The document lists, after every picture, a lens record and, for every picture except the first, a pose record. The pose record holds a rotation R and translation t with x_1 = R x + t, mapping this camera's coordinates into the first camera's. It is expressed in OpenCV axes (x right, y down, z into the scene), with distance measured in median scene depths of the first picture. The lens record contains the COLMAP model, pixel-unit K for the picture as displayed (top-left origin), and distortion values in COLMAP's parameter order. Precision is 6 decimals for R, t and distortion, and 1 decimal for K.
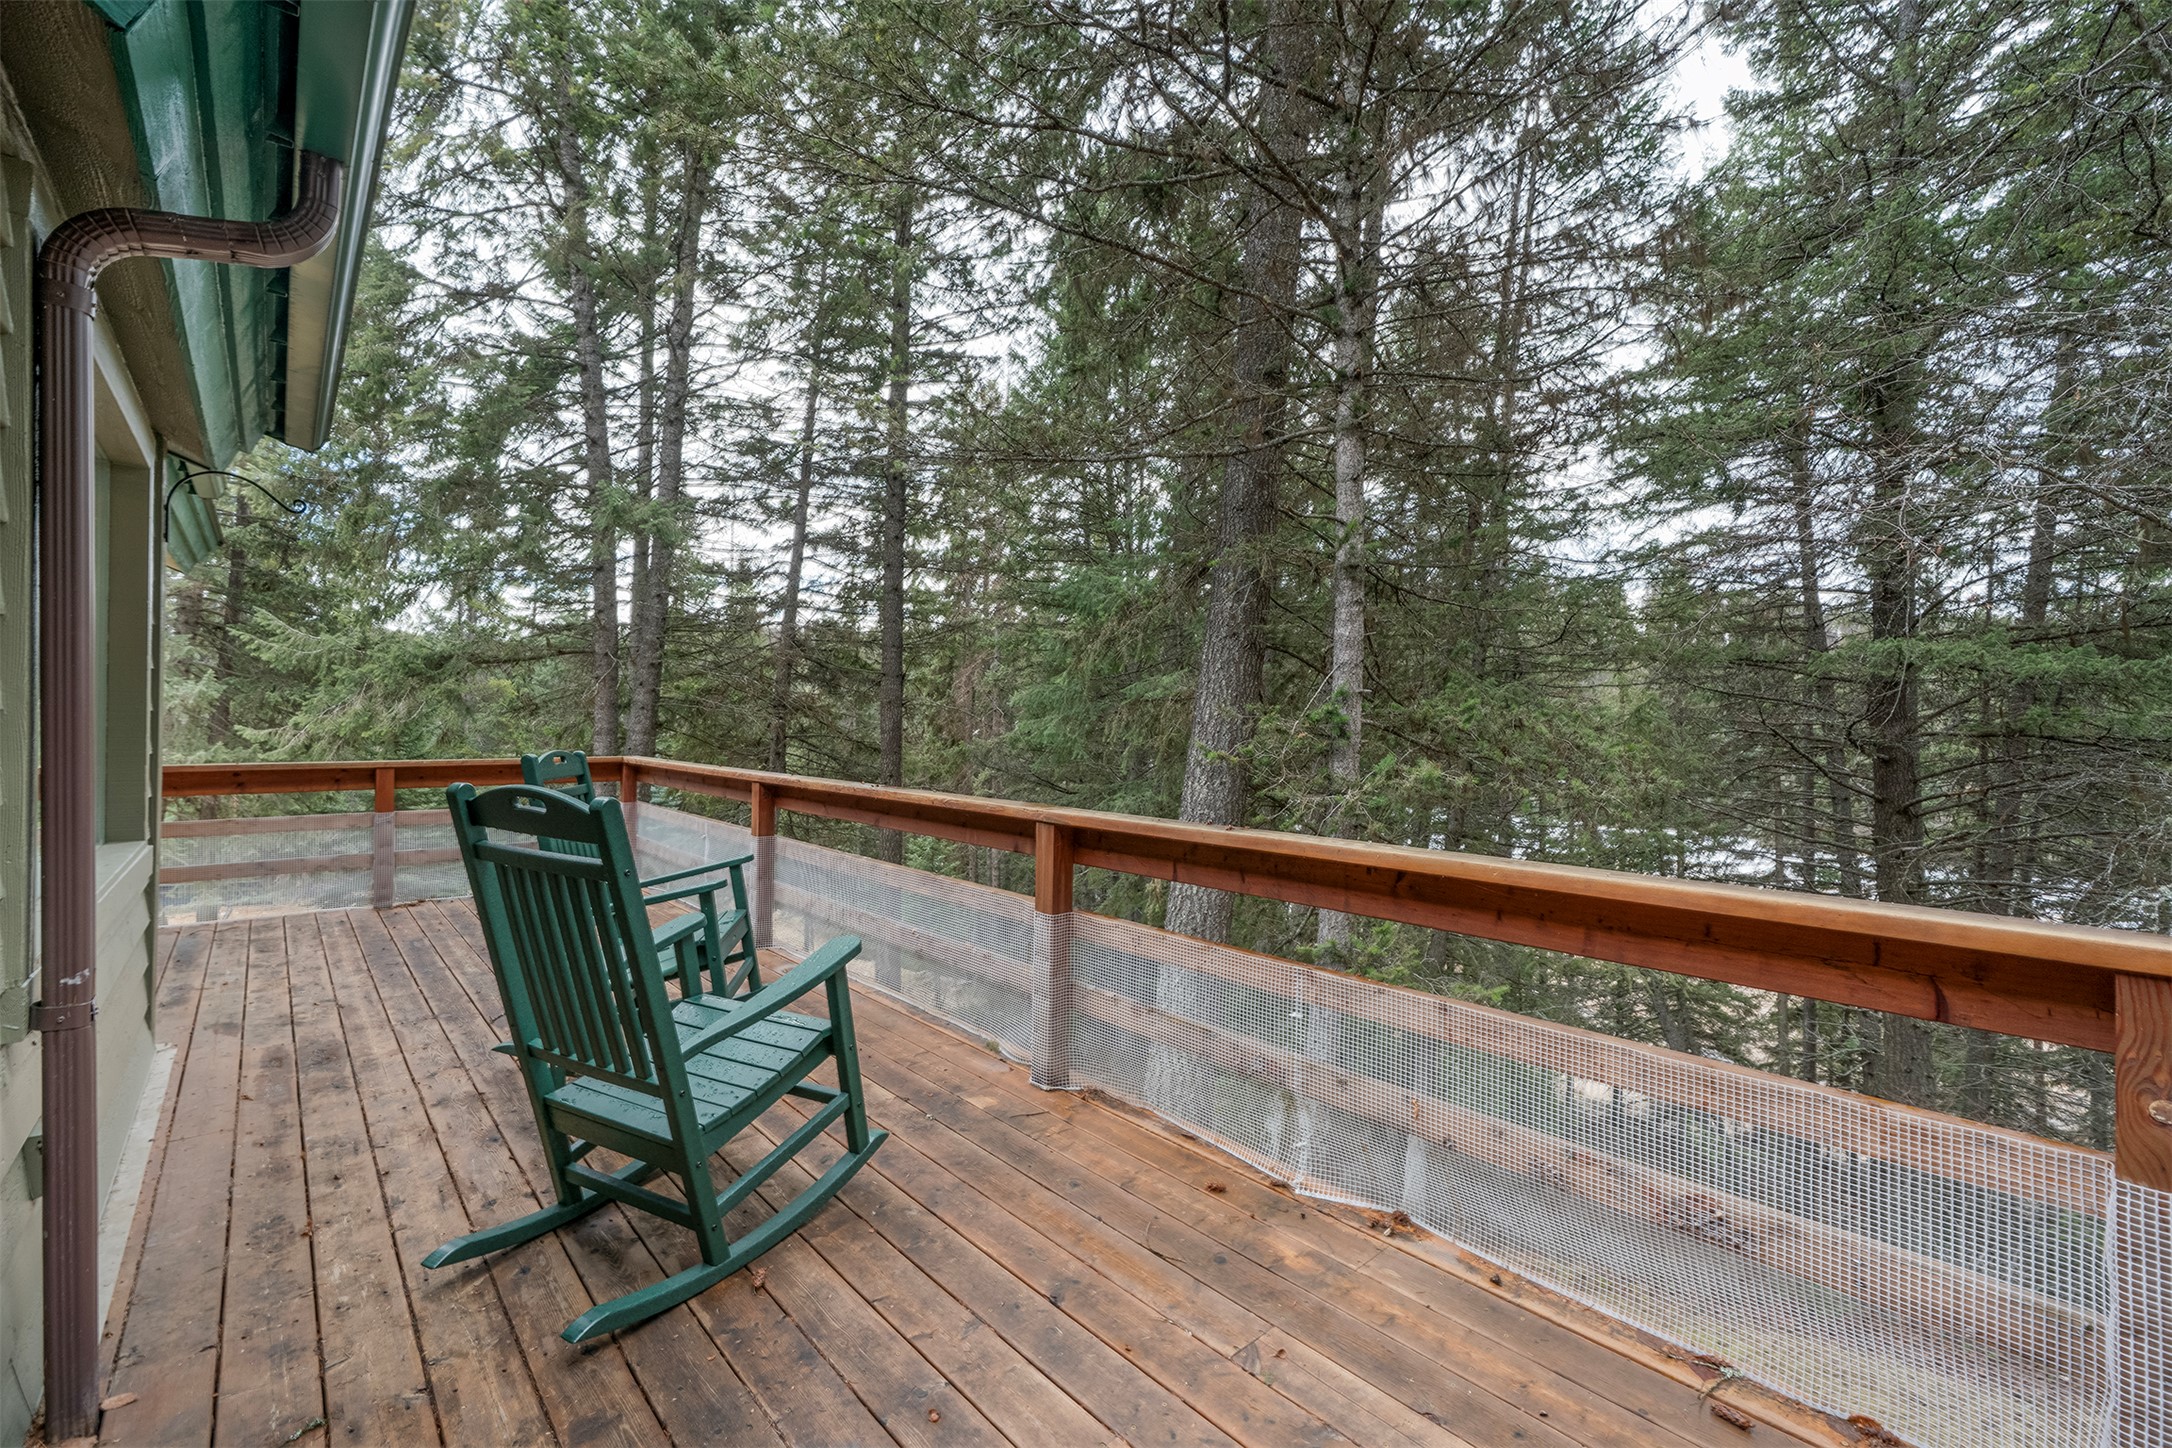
lens RADIAL K [[915.2, 0, 1084.4], [0, 915.2, 722.2], [0, 0, 1]] dist [0.000595, 0.000091]
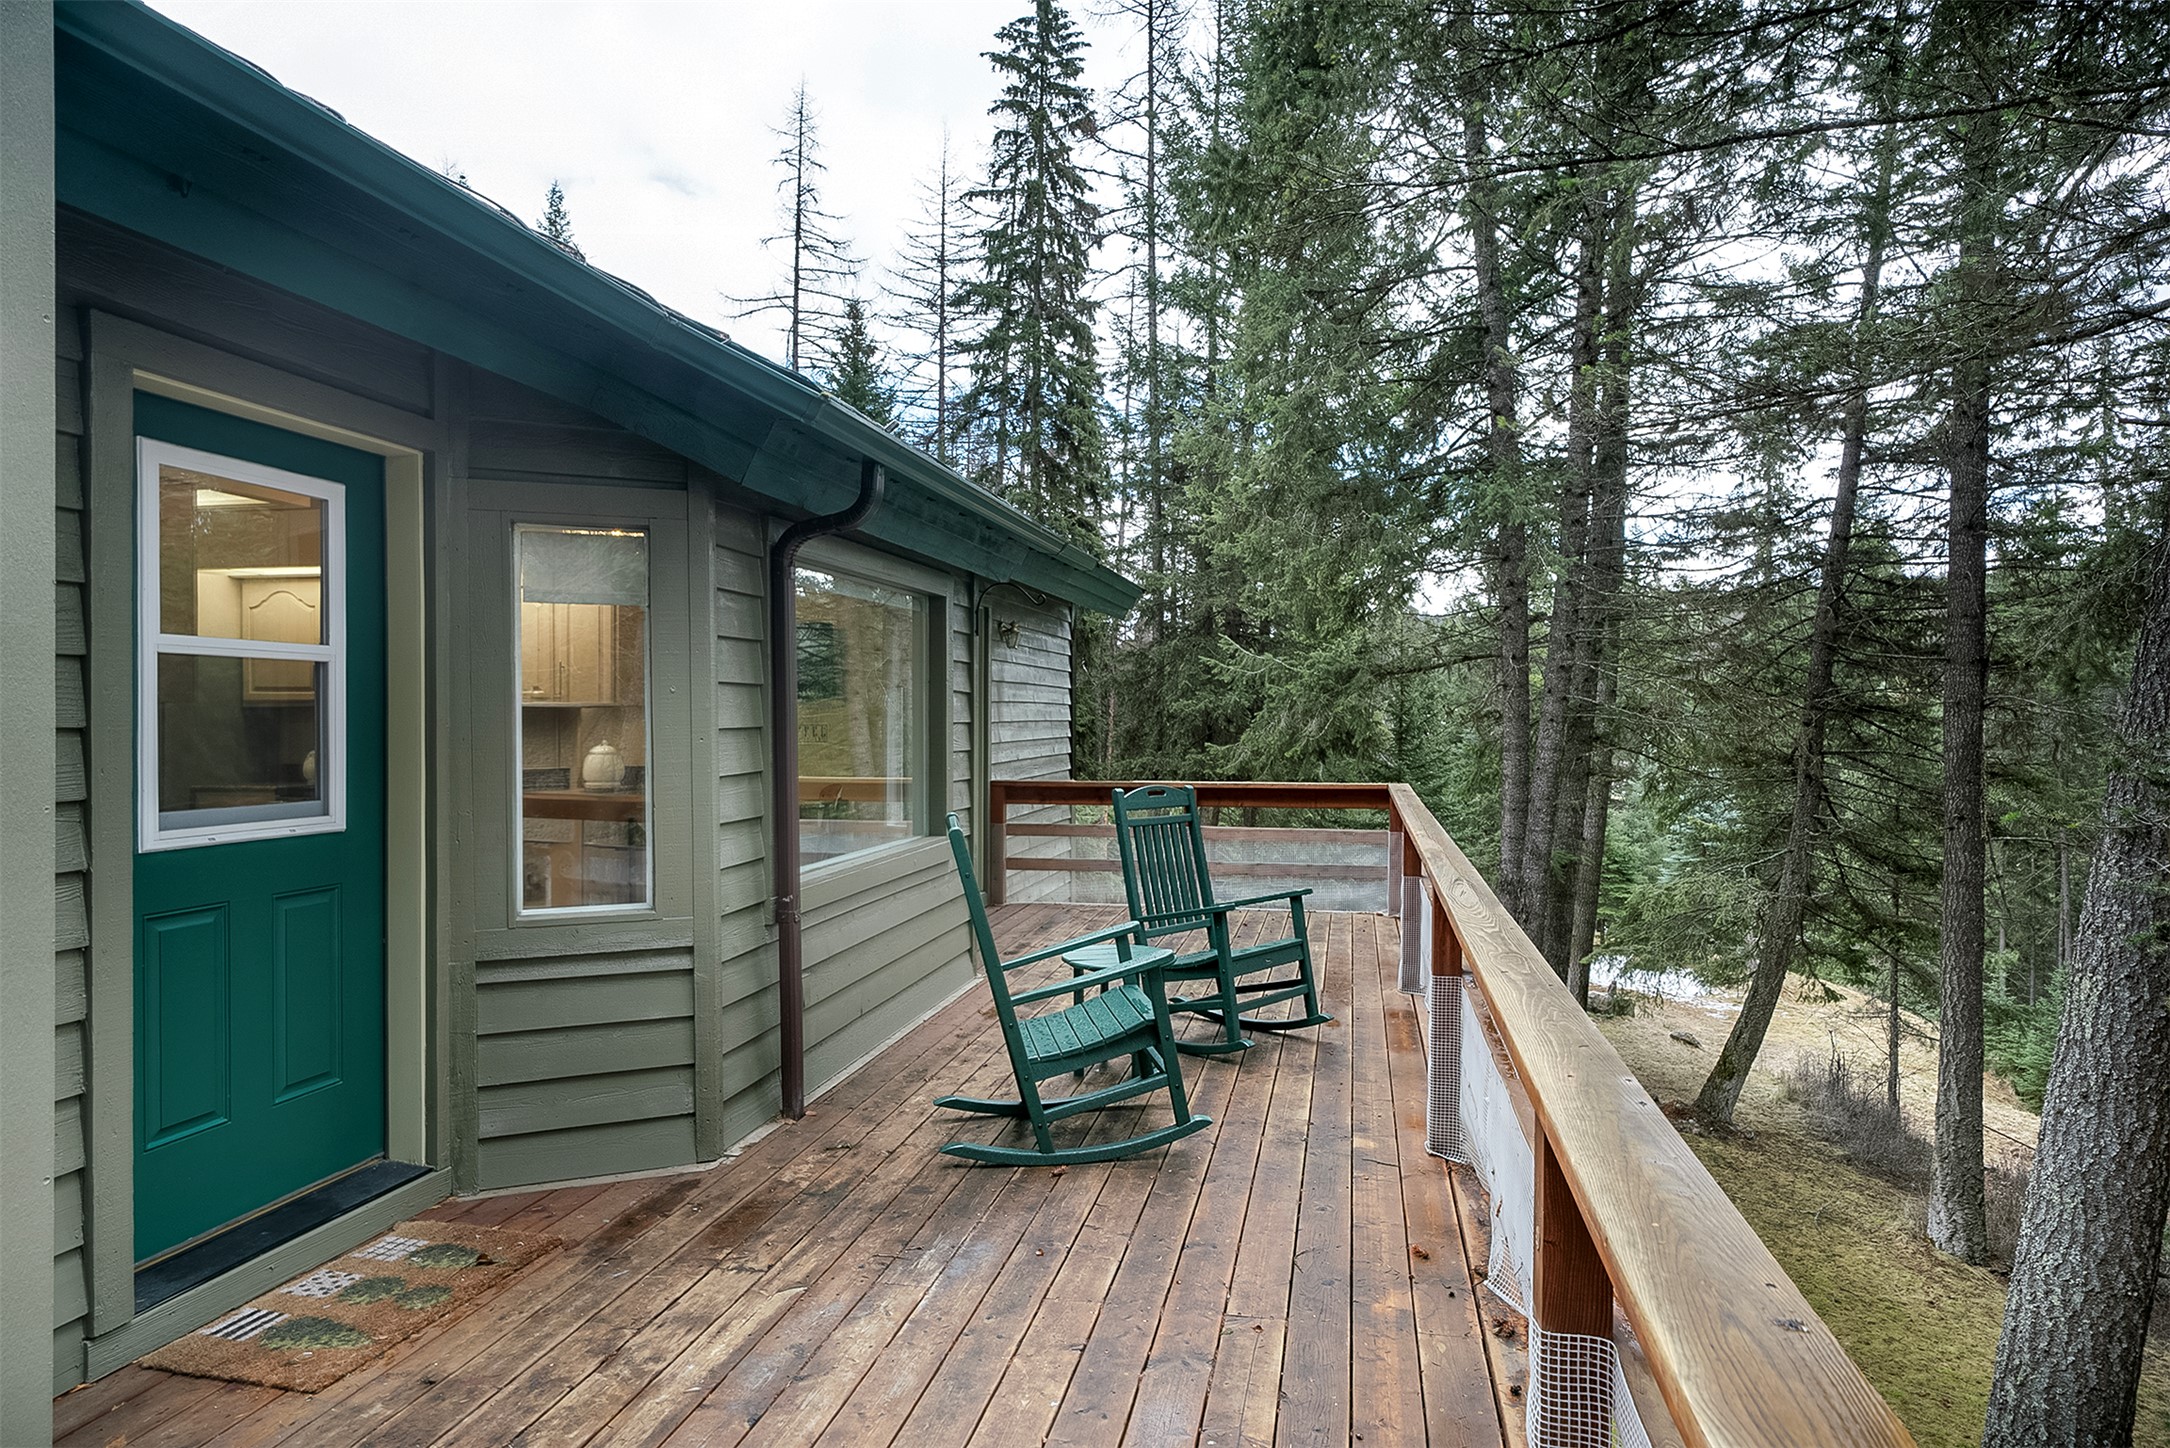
lens RADIAL K [[1275.2, 0, 1085.8], [0, 1275.2, 725.9], [0, 0, 1]] dist [-0.004515, -0.000550]
pose [[0.594821, -0.004386, -0.803846, 1.167976], [0.004551, 0.999987, -0.002089, -0.068162], [0.803845, -0.002415, 0.594834, -0.124610]]
